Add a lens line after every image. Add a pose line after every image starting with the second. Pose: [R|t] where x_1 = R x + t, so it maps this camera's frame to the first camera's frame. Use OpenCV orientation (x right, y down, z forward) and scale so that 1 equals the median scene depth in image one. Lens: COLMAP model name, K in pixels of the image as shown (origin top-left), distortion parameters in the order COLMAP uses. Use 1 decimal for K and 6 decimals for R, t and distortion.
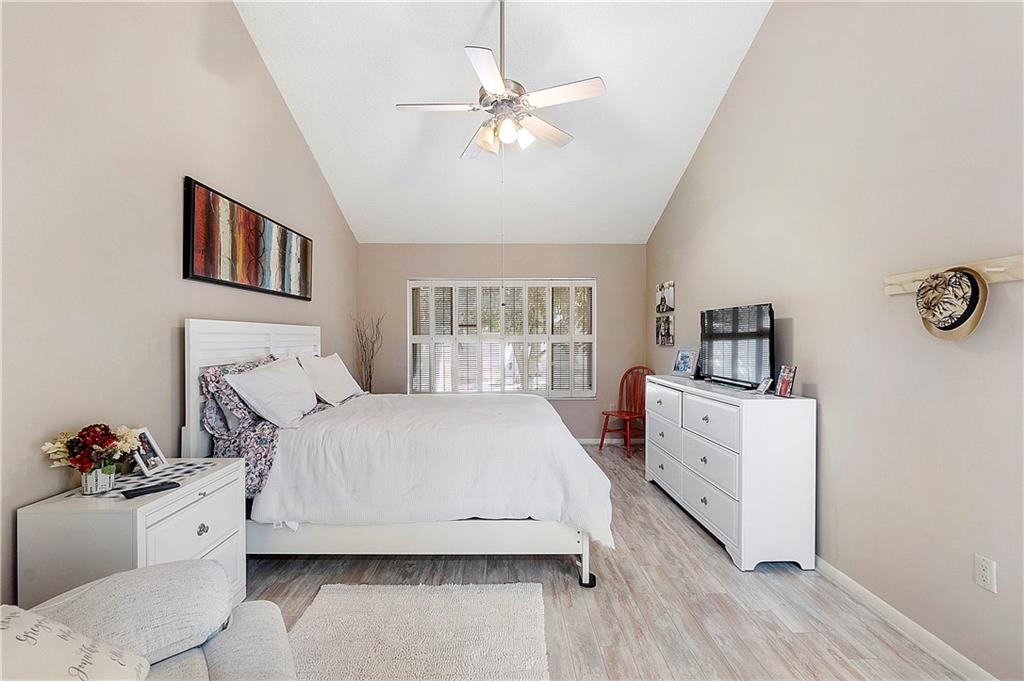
lens RADIAL K [[442.6, 0, 509.4], [0, 442.6, 339.1], [0, 0, 1]] dist [-0.002243, 0.000259]
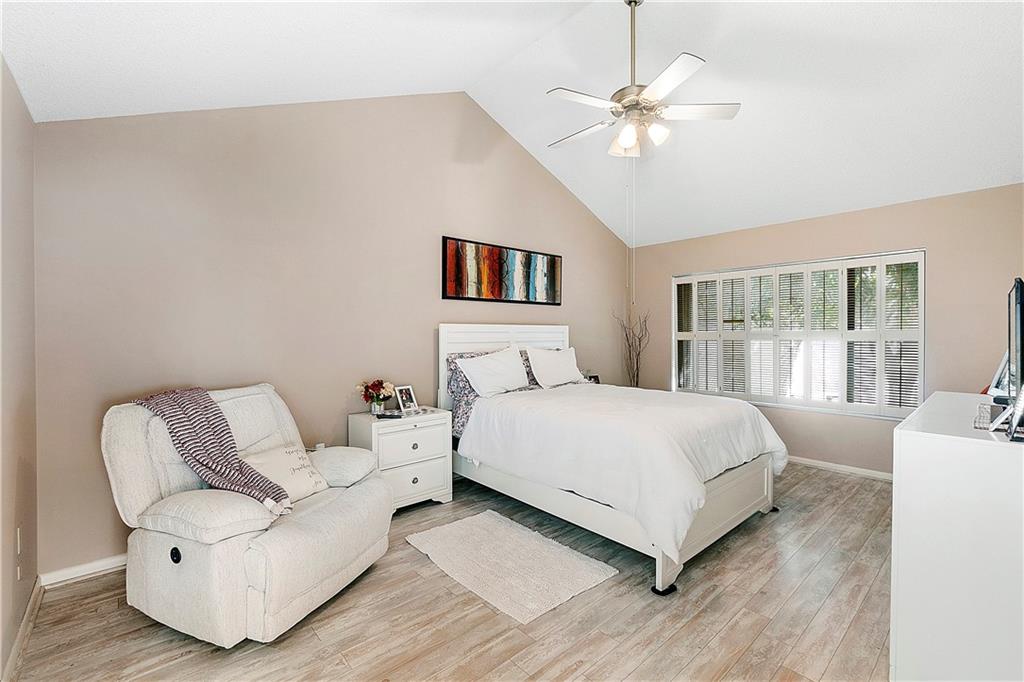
lens RADIAL K [[442.6, 0, 509.5], [0, 442.6, 338.1], [0, 0, 1]] dist [-0.002243, 0.000259]
pose [[0.651008, 0.007109, -0.759037, 0.580882], [-0.000961, 0.999963, 0.008541, -0.005668], [0.759070, -0.004831, 0.650991, 0.105615]]
